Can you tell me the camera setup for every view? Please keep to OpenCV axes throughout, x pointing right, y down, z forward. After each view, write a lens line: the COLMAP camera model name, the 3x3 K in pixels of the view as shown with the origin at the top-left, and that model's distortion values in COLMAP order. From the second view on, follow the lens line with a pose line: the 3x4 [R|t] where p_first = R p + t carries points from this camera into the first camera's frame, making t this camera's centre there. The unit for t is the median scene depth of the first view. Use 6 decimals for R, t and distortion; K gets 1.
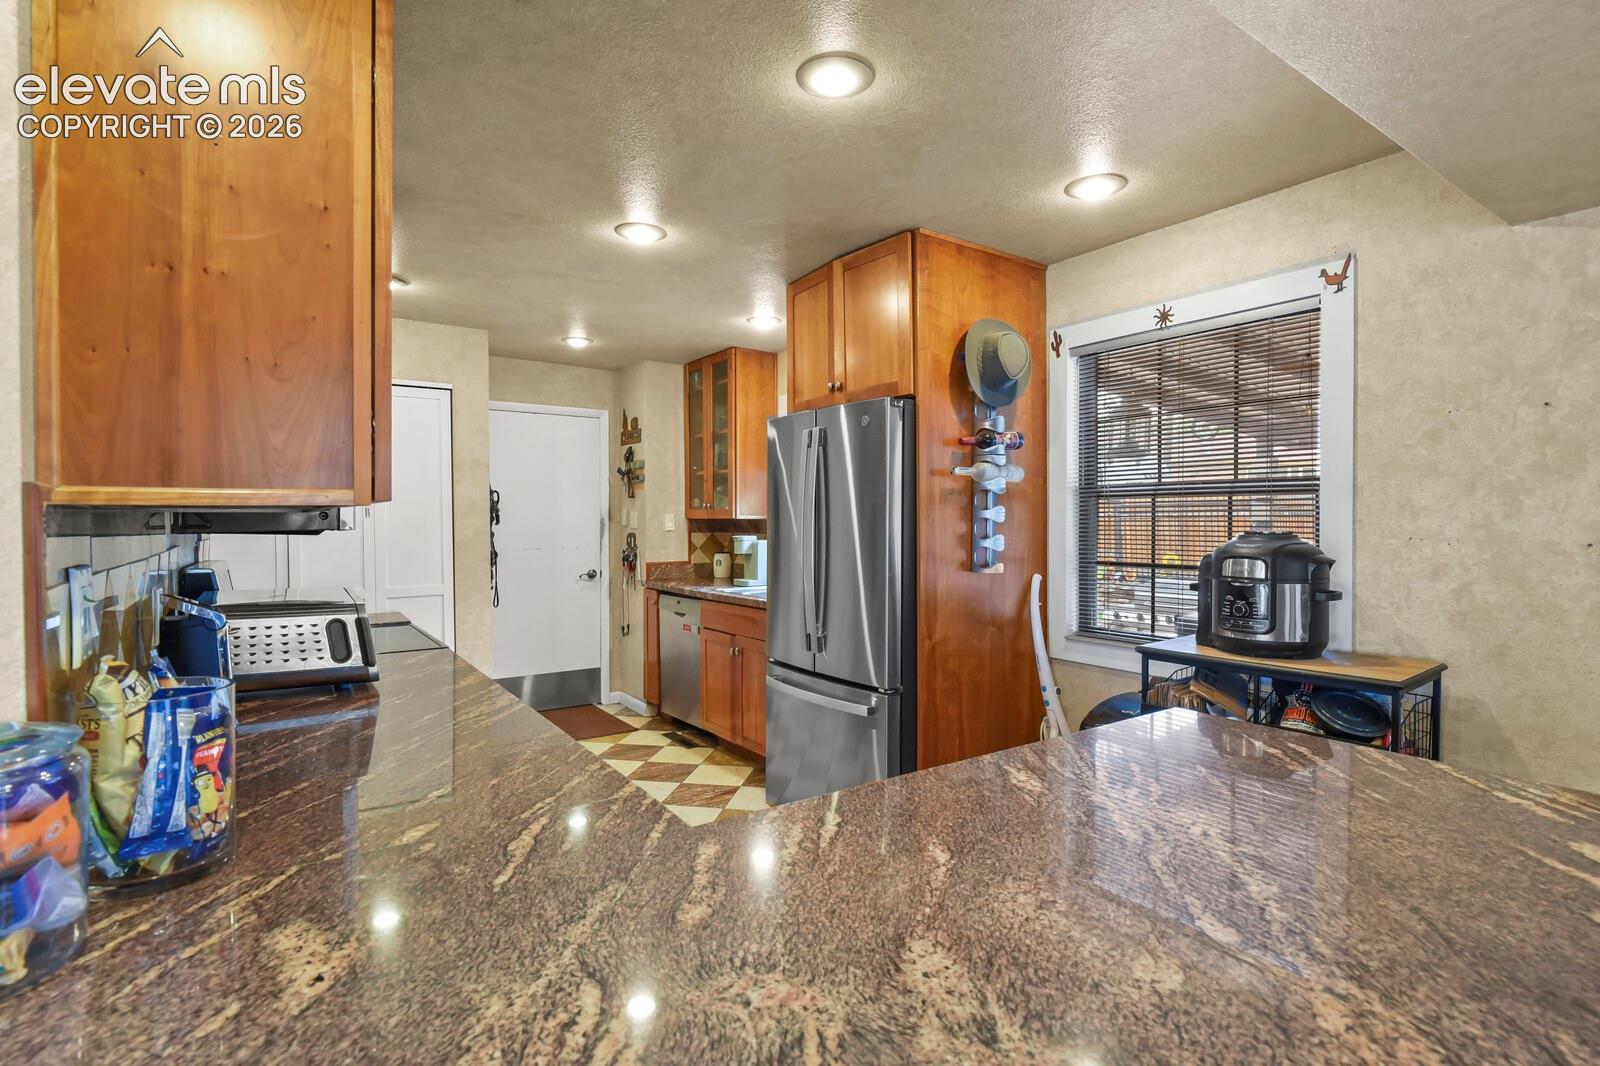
lens RADIAL K [[775.2, 0, 809.1], [0, 775.2, 528.5], [0, 0, 1]] dist [-0.003944, -0.006334]
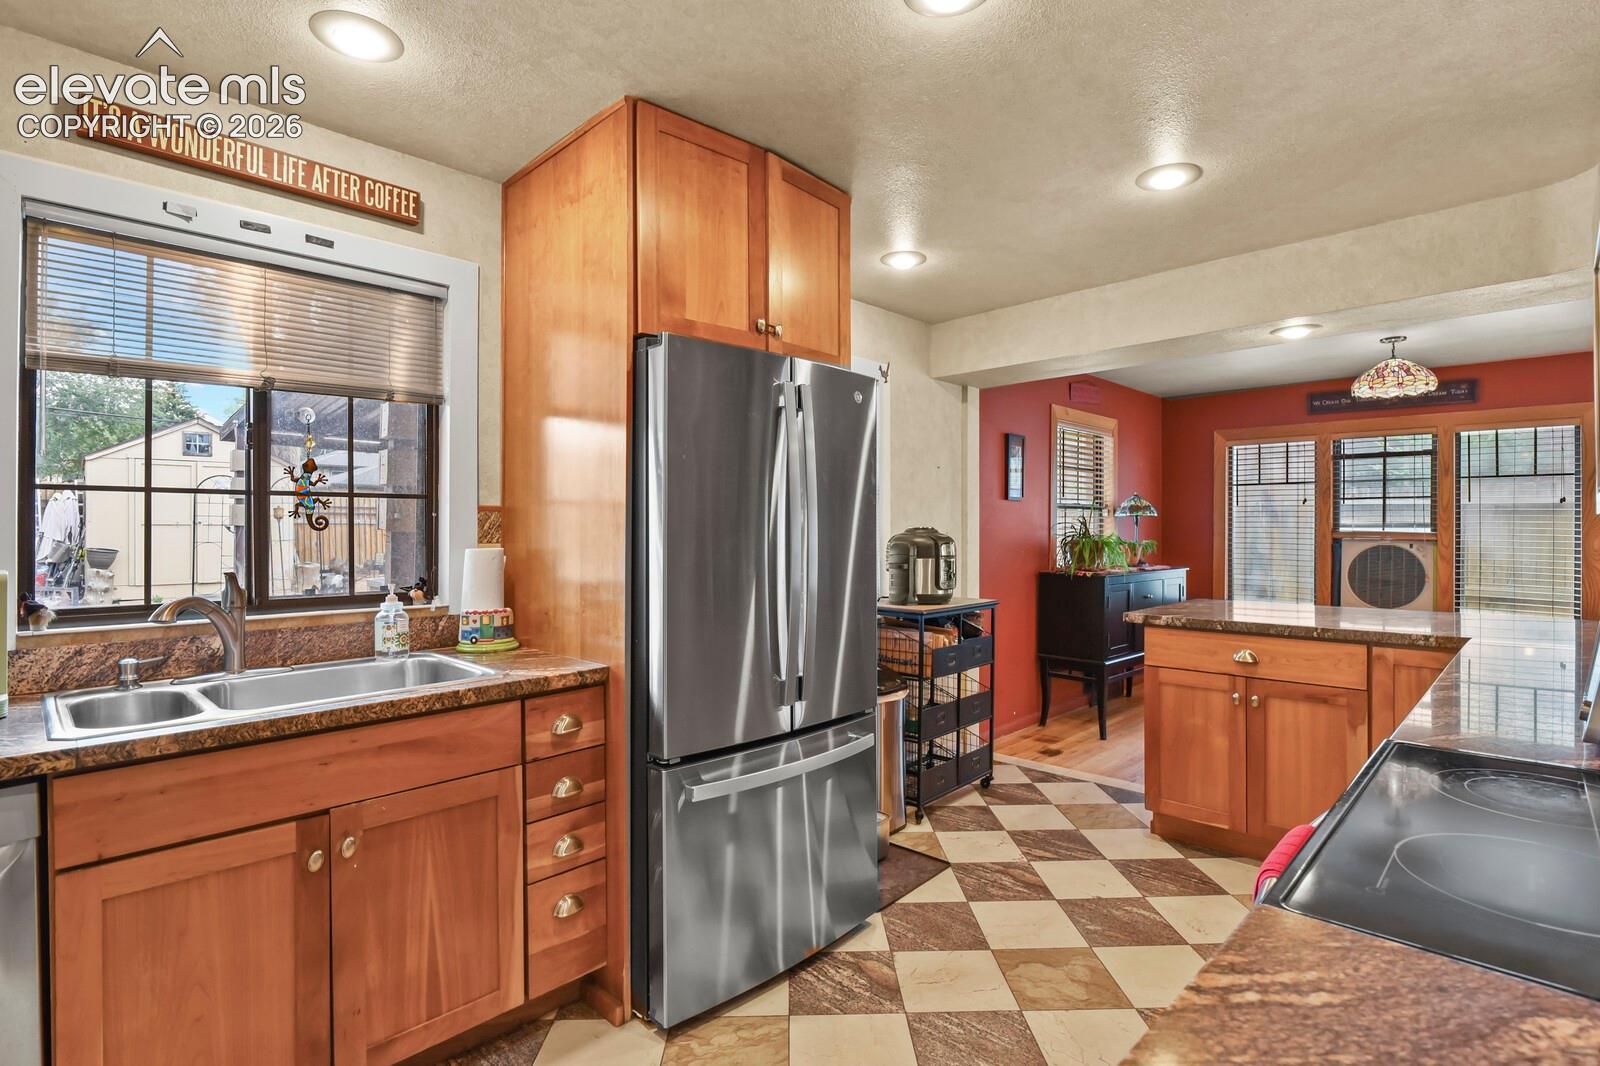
lens RADIAL K [[762.7, 0, 805.3], [0, 762.7, 530.4], [0, 0, 1]] dist [-0.001890, -0.000900]
pose [[-0.175202, 0.000134, 0.984532, -0.408681], [0.012209, 0.999923, 0.002037, 0.001270], [-0.984457, 0.012377, -0.175190, 0.674048]]
